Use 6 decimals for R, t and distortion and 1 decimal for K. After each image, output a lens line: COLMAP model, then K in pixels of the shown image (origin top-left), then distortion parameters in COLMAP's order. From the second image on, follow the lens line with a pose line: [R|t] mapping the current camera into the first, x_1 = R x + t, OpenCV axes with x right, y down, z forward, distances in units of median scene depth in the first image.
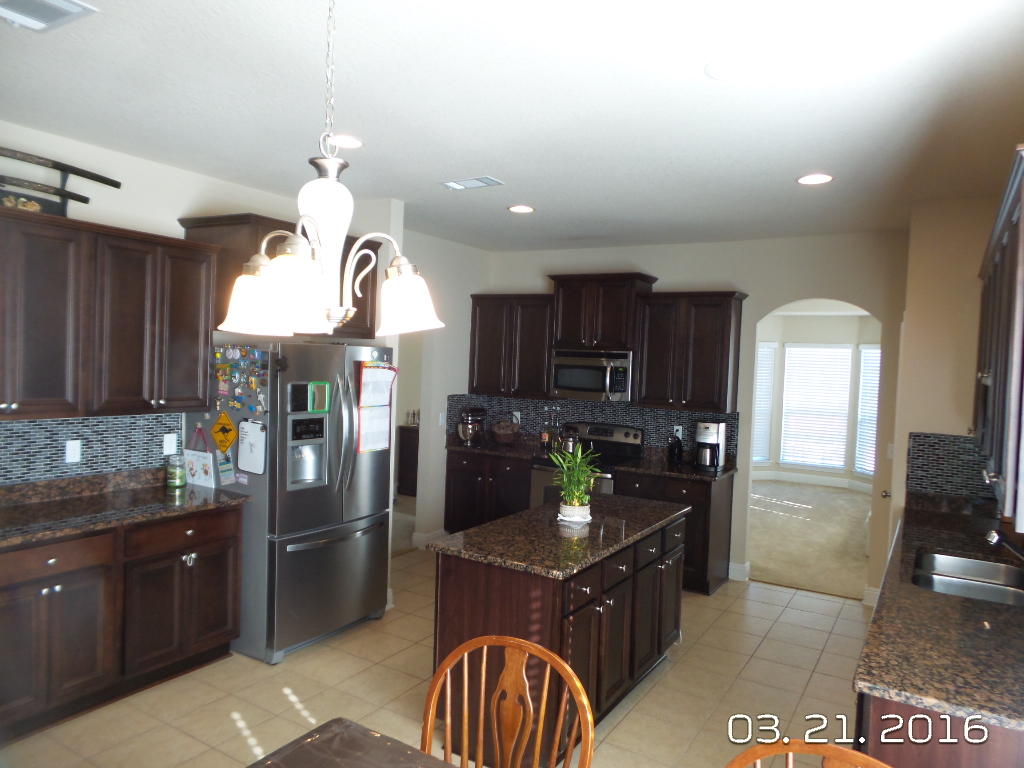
lens RADIAL K [[700.6, 0, 519.2], [0, 700.6, 386.3], [0, 0, 1]] dist [-0.010270, 0.004799]
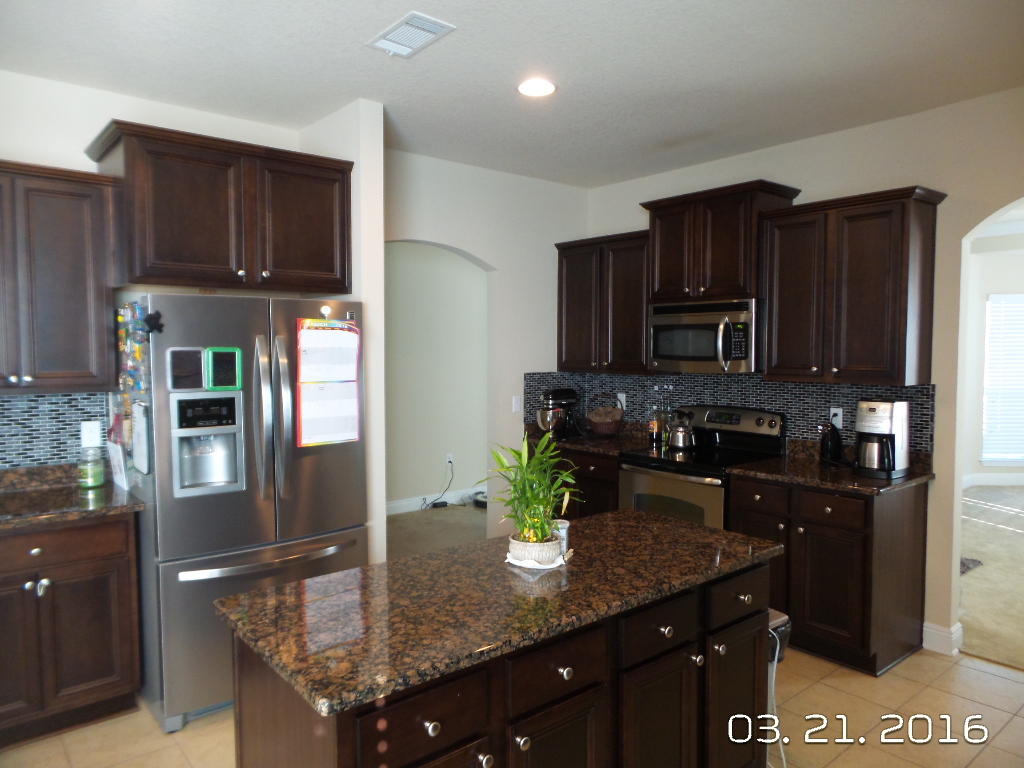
lens RADIAL K [[700.6, 0, 519.2], [0, 700.6, 386.3], [0, 0, 1]] dist [-0.010270, 0.004799]
pose [[0.946755, -0.022029, -0.321202, 0.229009], [0.025065, 0.999672, 0.005318, 0.036559], [0.320979, -0.013085, 0.946996, 0.405816]]
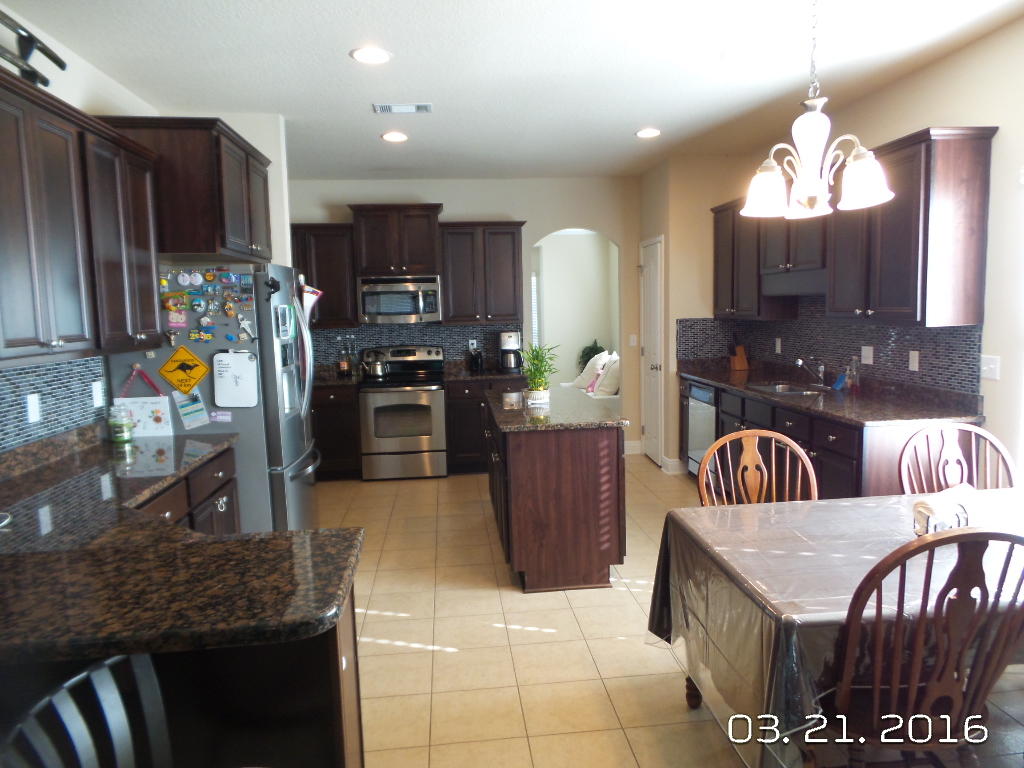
lens RADIAL K [[707.6, 0, 526.1], [0, 707.6, 385.4], [0, 0, 1]] dist [-0.010836, -0.001860]
pose [[0.787854, -0.126082, 0.602818, -0.611944], [0.081072, 0.991534, 0.101427, 0.029570], [-0.610503, -0.031038, 0.791405, 0.032147]]
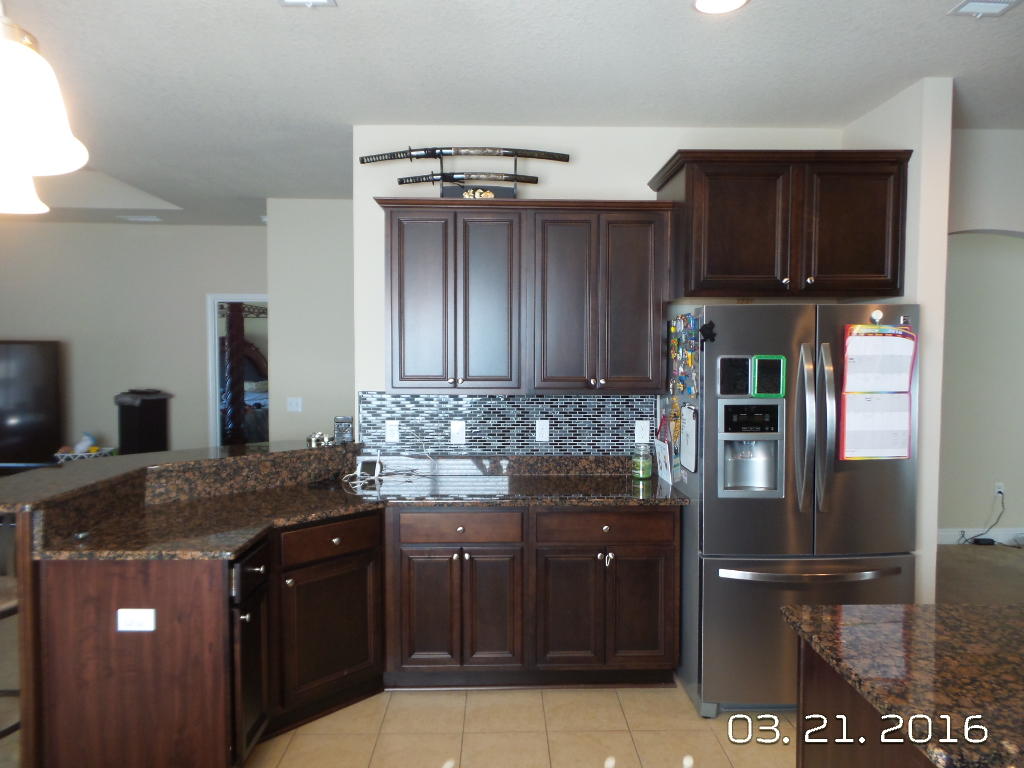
lens RADIAL K [[700.6, 0, 519.2], [0, 700.6, 386.3], [0, 0, 1]] dist [-0.010270, 0.004799]
pose [[0.540187, -0.003154, -0.841539, 0.185569], [-0.010826, 0.999884, -0.010697, 0.035873], [0.841476, 0.014889, 0.540090, 0.377440]]
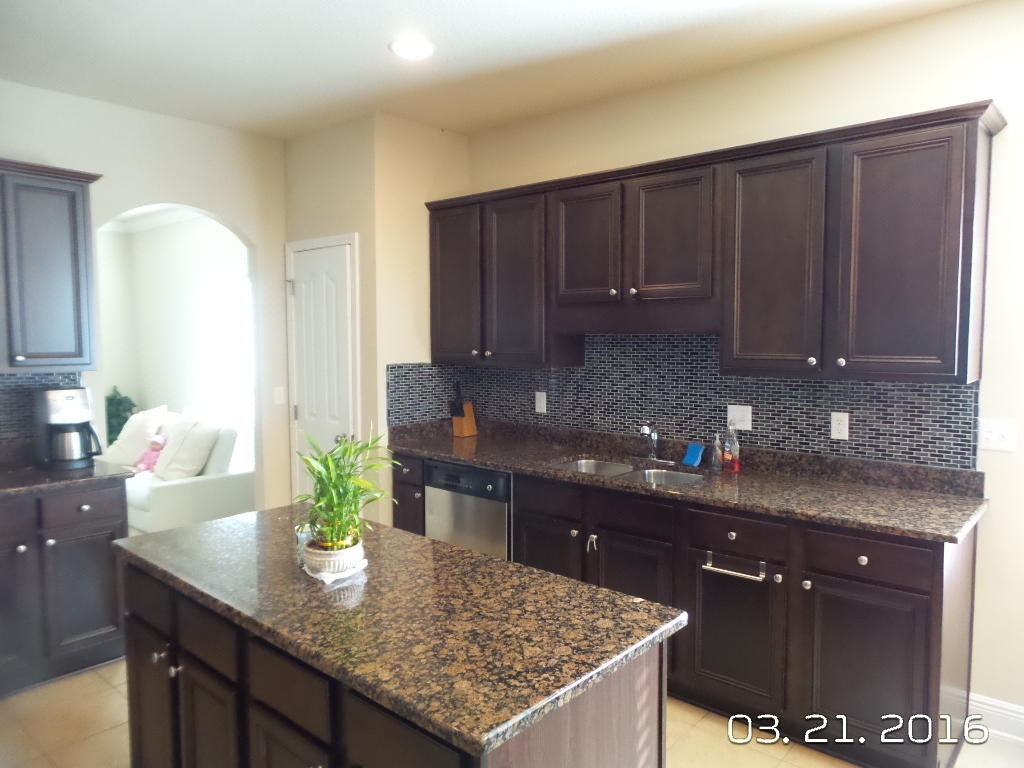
lens RADIAL K [[700.6, 0, 519.2], [0, 700.6, 386.3], [0, 0, 1]] dist [-0.010270, 0.004799]
pose [[0.166052, -0.109001, 0.980074, -0.349966], [0.047345, 0.993607, 0.102484, 0.007316], [-0.984980, 0.029384, 0.170152, 0.699085]]
